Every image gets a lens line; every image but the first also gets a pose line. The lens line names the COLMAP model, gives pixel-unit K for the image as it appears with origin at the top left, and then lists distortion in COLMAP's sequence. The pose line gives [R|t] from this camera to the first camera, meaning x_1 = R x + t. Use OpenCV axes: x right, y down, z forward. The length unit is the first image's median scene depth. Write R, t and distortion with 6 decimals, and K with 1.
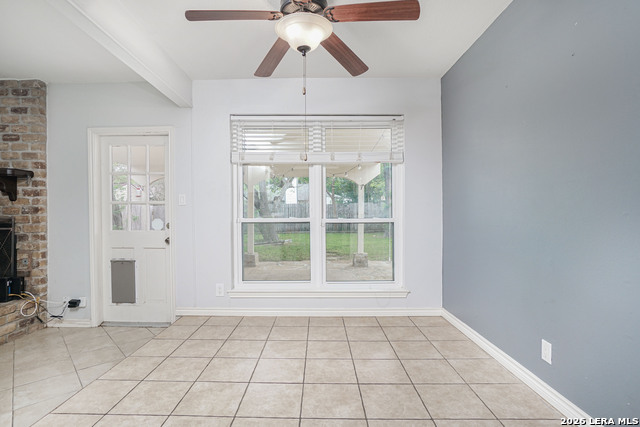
lens RADIAL K [[314.6, 0, 321.0], [0, 314.6, 216.7], [0, 0, 1]] dist [-0.014588, -0.000026]
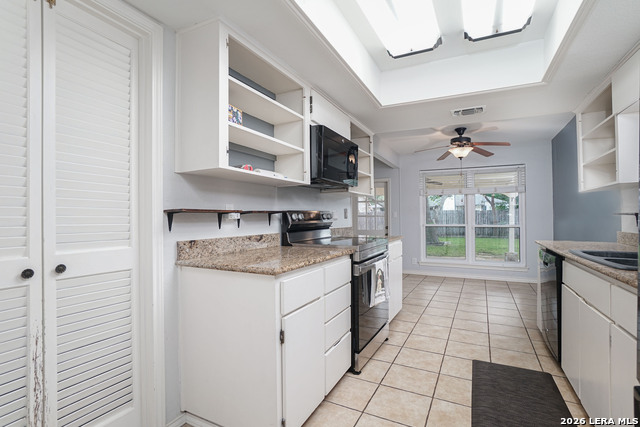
lens RADIAL K [[313.6, 0, 319.3], [0, 313.6, 214.5], [0, 0, 1]] dist [-0.031812, 0.007768]
pose [[0.885397, -0.007041, -0.464783, 0.028552], [-0.002522, 0.999798, -0.019949, -0.007876], [0.464830, 0.018835, 0.885200, -0.507598]]
